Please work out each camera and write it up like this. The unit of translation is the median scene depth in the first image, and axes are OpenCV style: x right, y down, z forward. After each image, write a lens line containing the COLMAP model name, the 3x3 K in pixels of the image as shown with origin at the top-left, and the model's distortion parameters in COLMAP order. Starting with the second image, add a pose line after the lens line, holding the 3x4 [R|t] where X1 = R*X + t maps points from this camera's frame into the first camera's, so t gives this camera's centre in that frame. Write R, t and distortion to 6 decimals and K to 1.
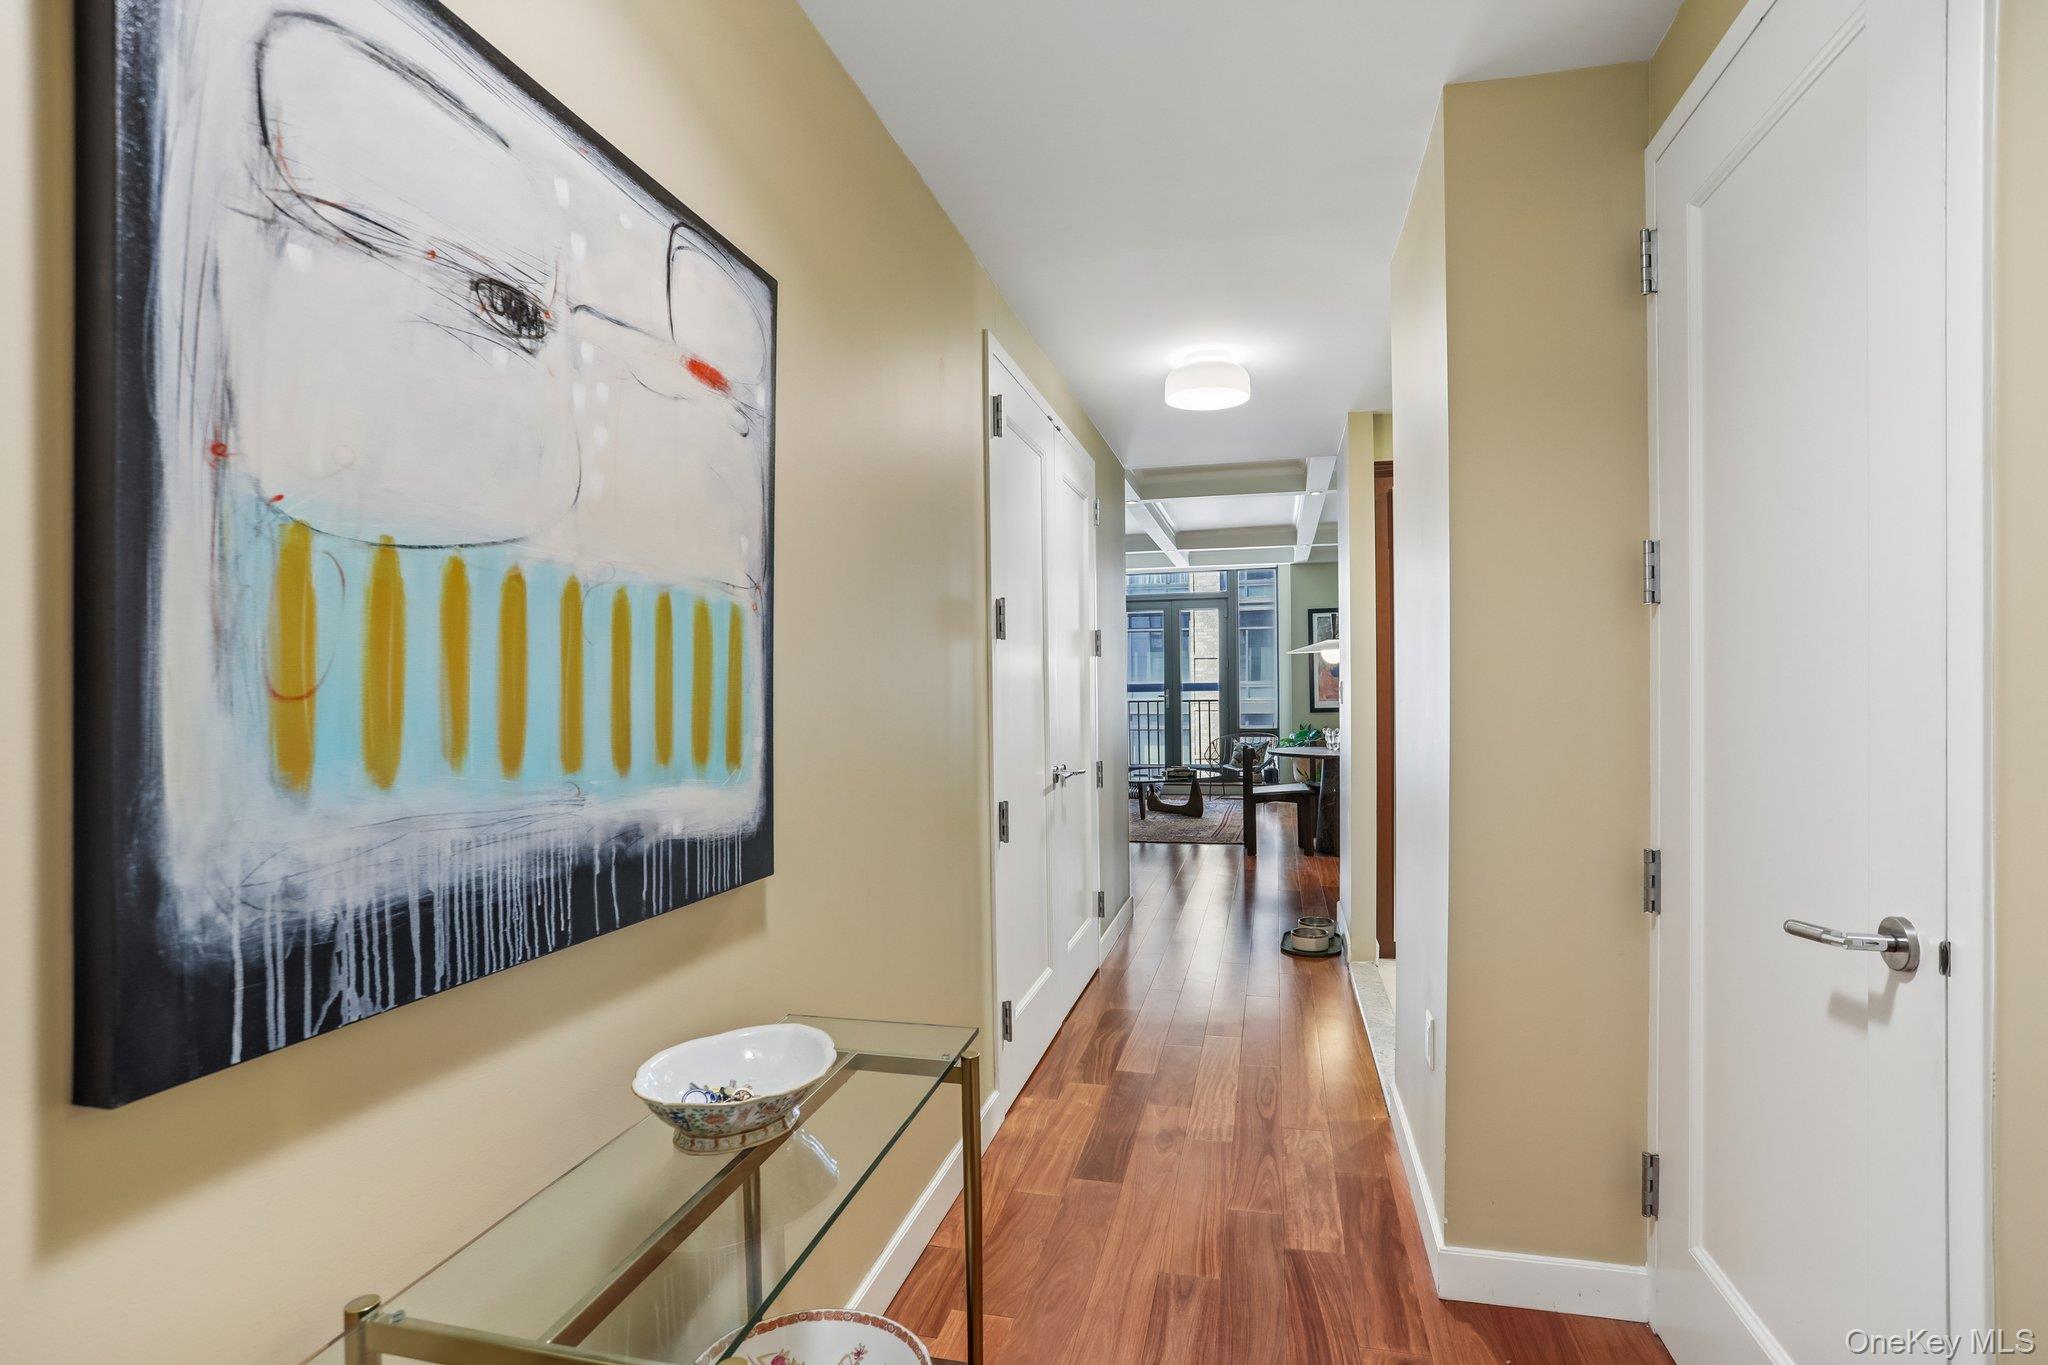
lens RADIAL K [[1011.8, 0, 1020.6], [0, 1011.8, 662.4], [0, 0, 1]] dist [-0.052085, 0.031784]
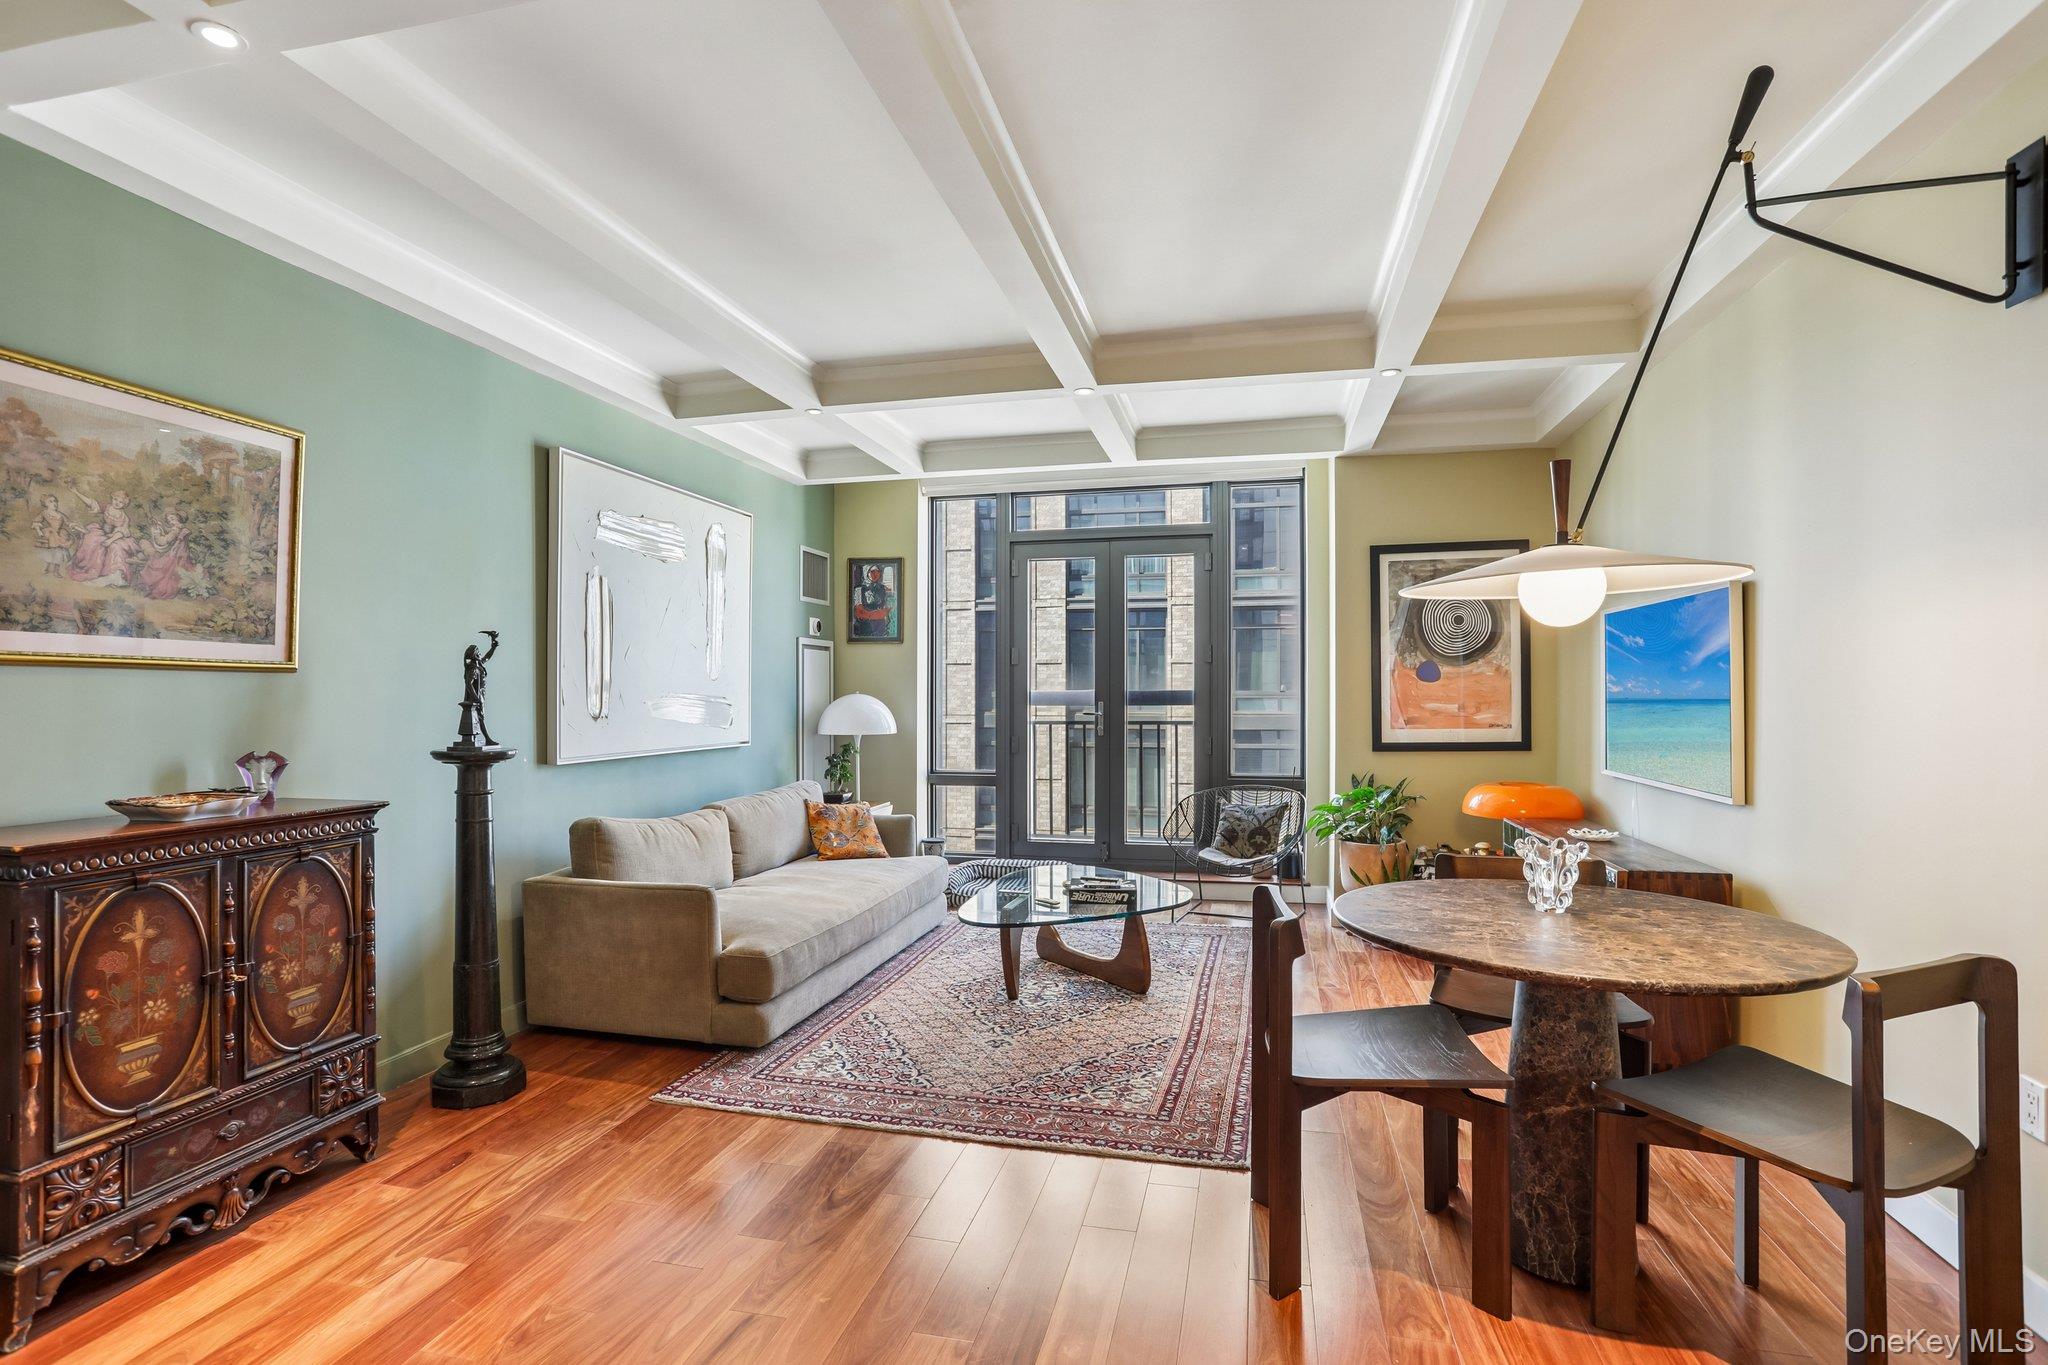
lens RADIAL K [[996.6, 0, 1012.7], [0, 996.6, 685.6], [0, 0, 1]] dist [-0.060534, 0.030644]
pose [[0.999951, 0.008485, 0.005104, 0.104526], [-0.008556, 0.999865, 0.014028, 0.011581], [-0.004985, -0.014071, 0.999889, 0.507279]]
